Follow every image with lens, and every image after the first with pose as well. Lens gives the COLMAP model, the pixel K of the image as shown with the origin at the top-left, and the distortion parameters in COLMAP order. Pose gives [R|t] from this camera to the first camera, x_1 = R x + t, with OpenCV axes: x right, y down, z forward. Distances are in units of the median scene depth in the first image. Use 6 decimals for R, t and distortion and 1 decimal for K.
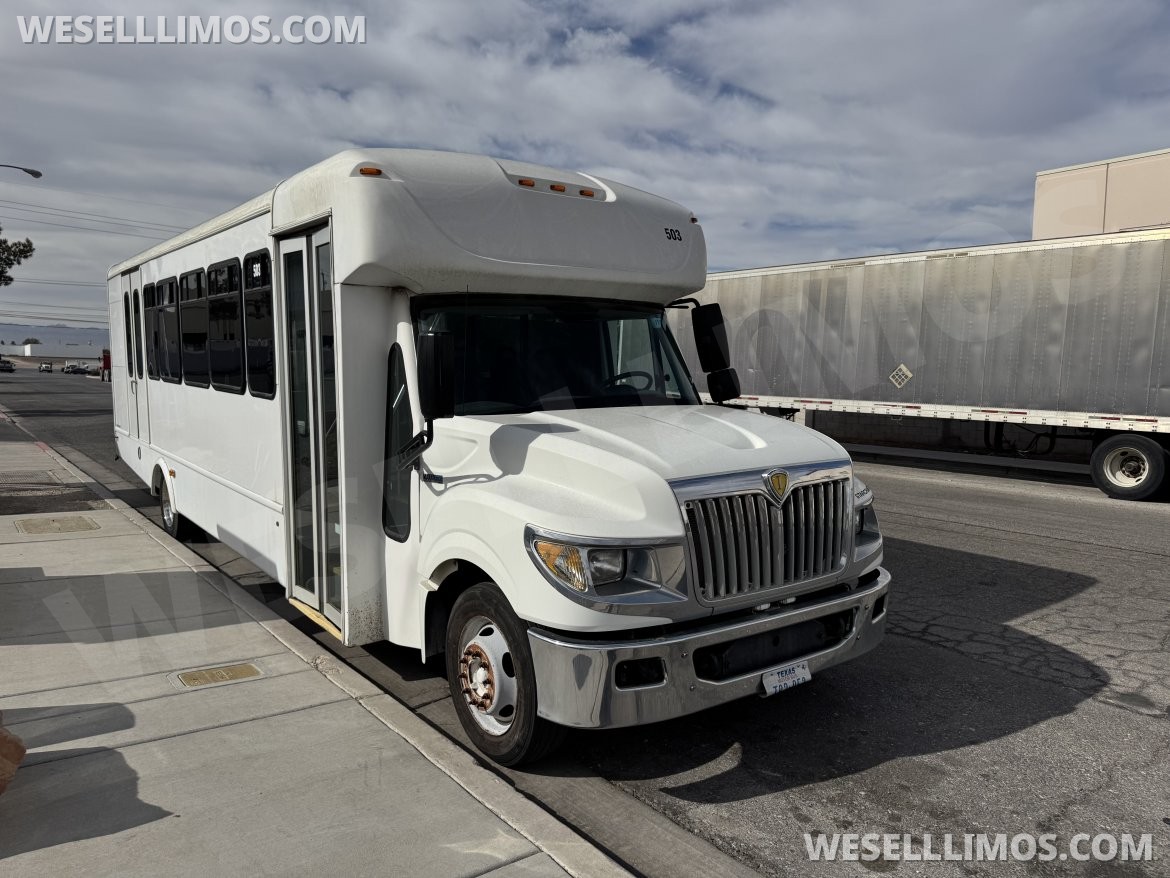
lens RADIAL K [[832.5, 0, 580.6], [0, 832.5, 444.0], [0, 0, 1]] dist [0.027295, -0.033974]
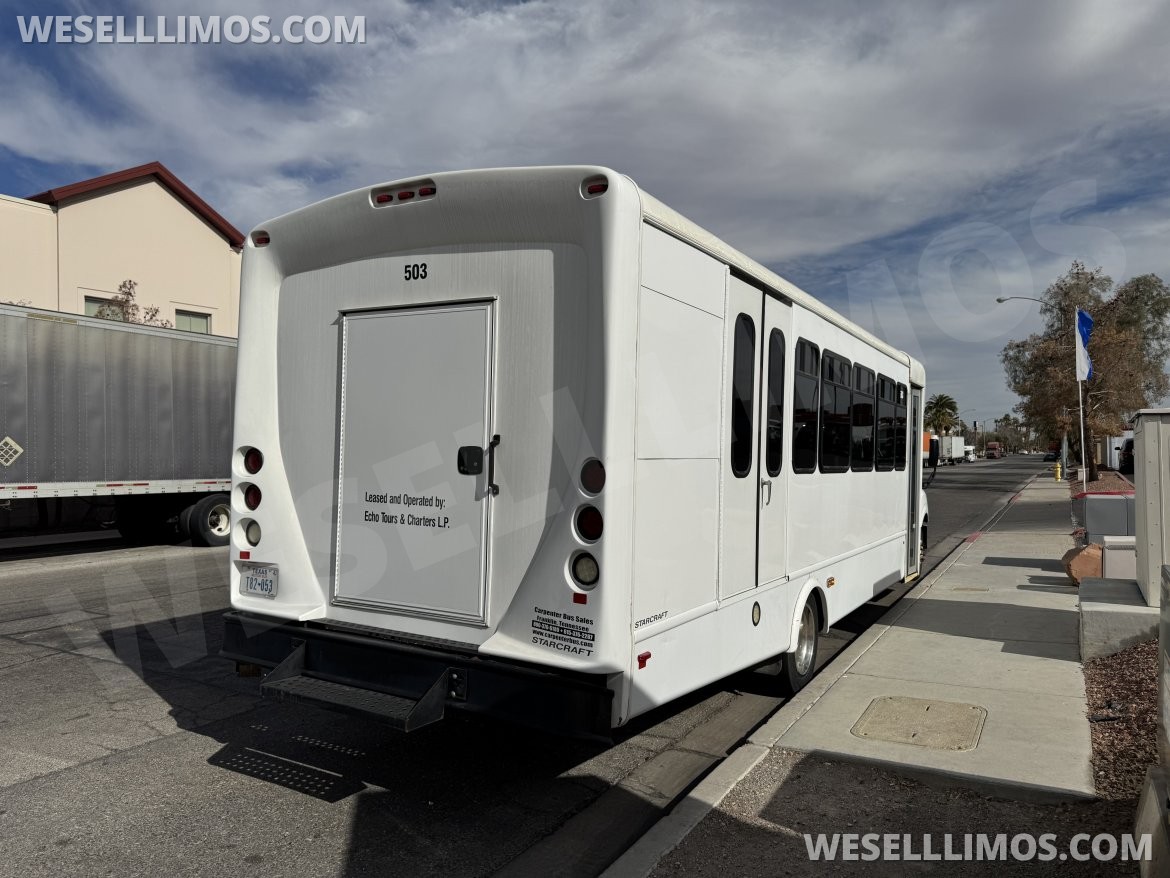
lens RADIAL K [[832.5, 0, 597.9], [0, 832.5, 447.2], [0, 0, 1]] dist [0.027295, -0.033974]
pose [[-0.386371, -0.010726, 0.922281, -1.931015], [0.074185, 0.996331, 0.042666, -0.249632], [-0.919355, 0.084905, -0.384158, 2.528350]]
